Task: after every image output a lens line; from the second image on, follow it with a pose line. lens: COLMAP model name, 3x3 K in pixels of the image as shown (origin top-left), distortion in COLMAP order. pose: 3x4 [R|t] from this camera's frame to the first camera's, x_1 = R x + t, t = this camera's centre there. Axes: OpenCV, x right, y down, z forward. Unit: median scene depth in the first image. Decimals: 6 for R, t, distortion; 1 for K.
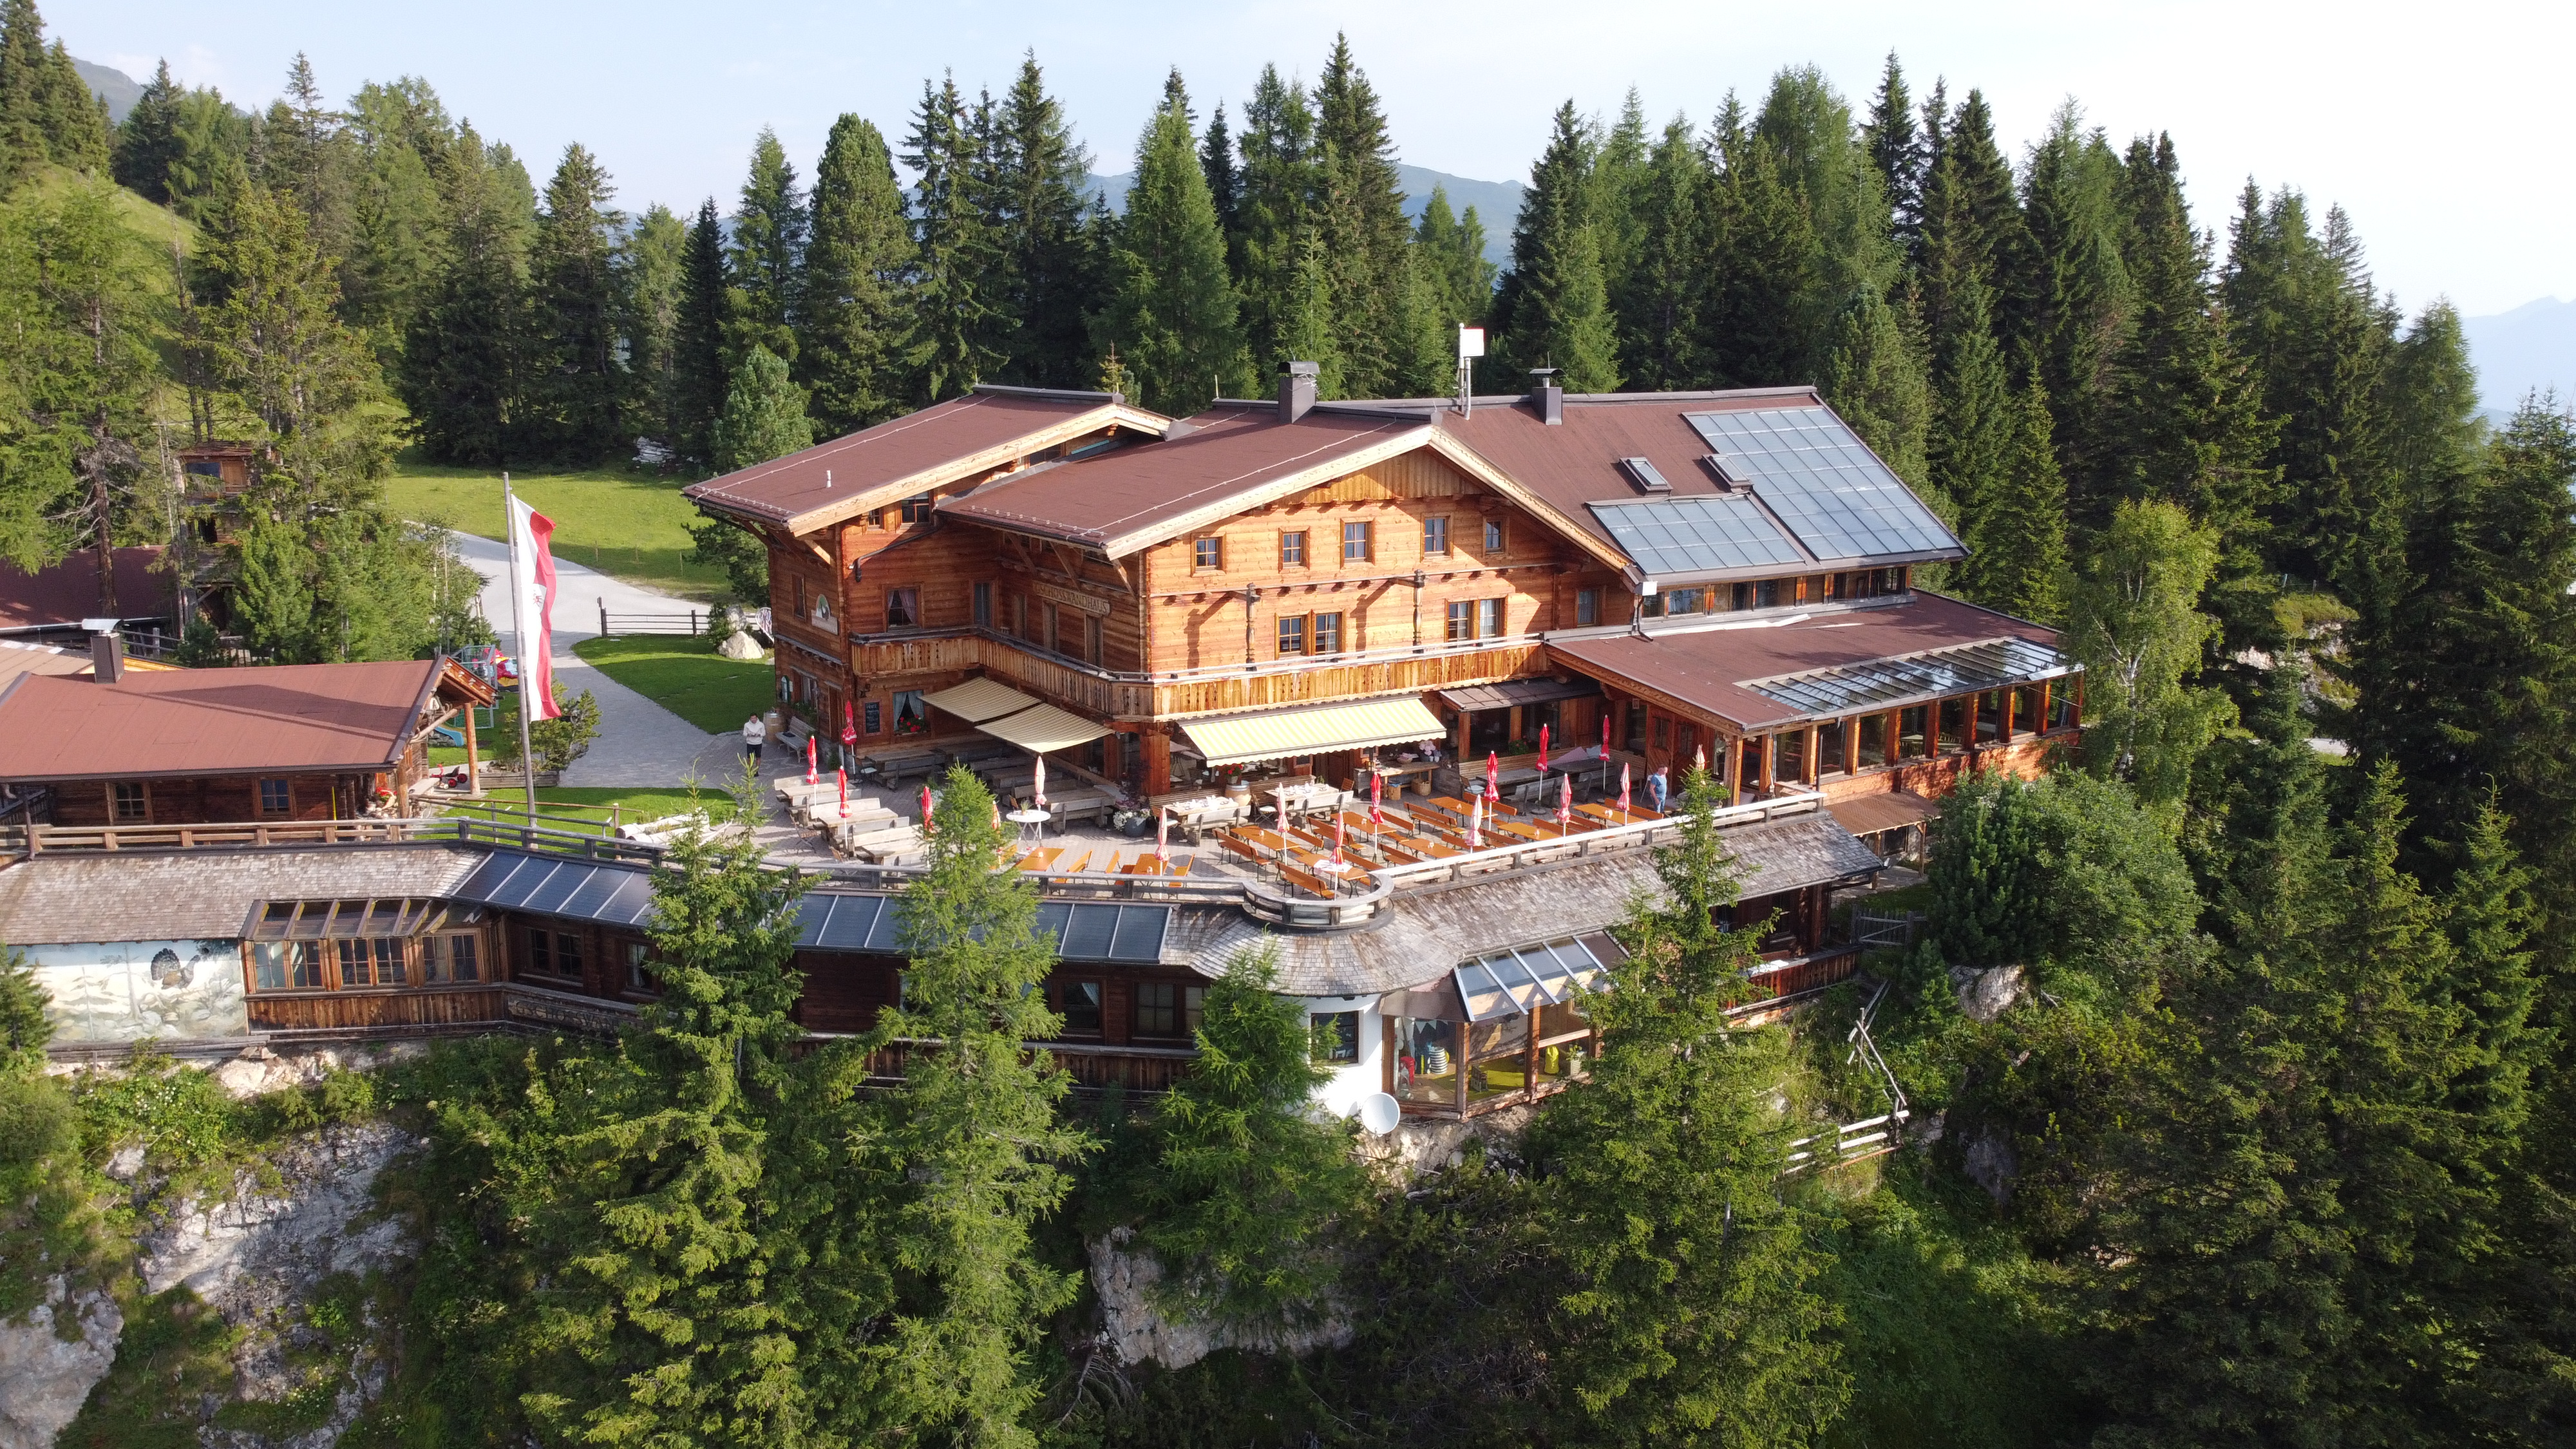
lens RADIAL K [[1936.6, 0, 1286.3], [0, 1936.6, 731.7], [0, 0, 1]] dist [0.008286, -0.011982]
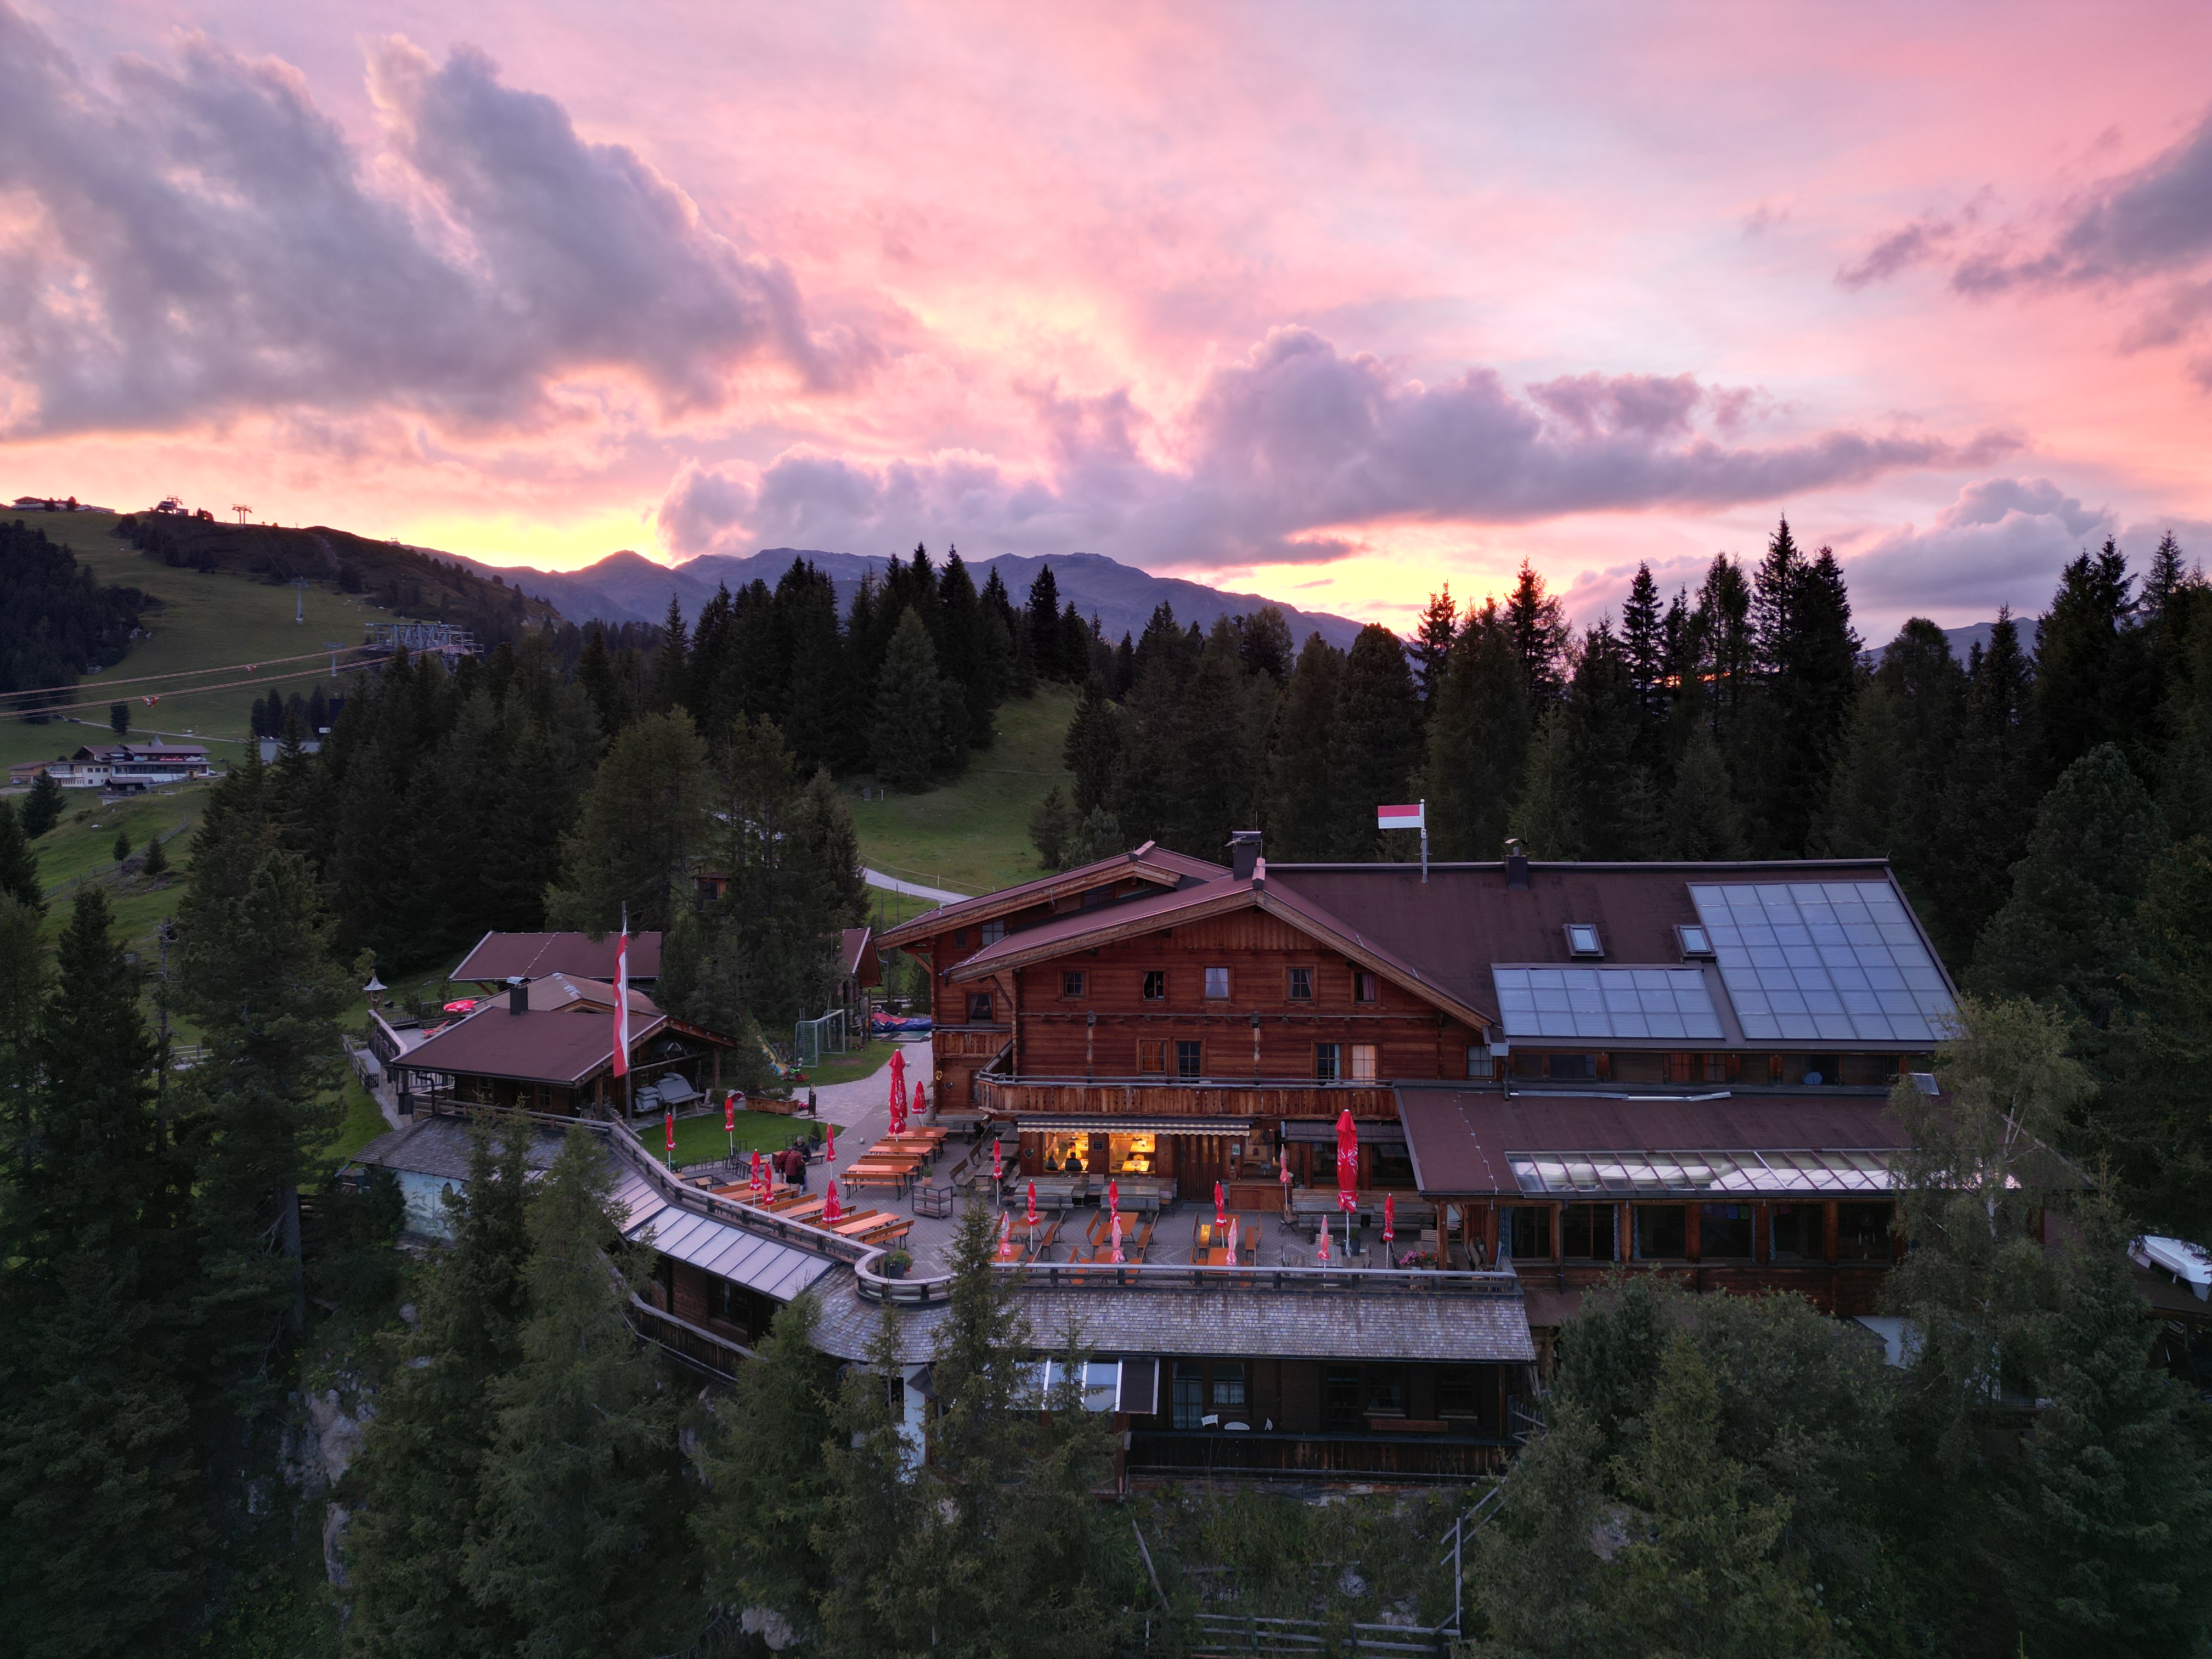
lens RADIAL K [[1543.7, 0, 1112.0], [0, 1543.7, 828.8], [0, 0, 1]] dist [0.048674, 0.001398]
pose [[0.802689, 0.013682, -0.596241, 0.546239], [-0.111001, 0.985696, -0.126817, -0.064035], [0.585977, 0.167978, 0.792726, 0.193087]]
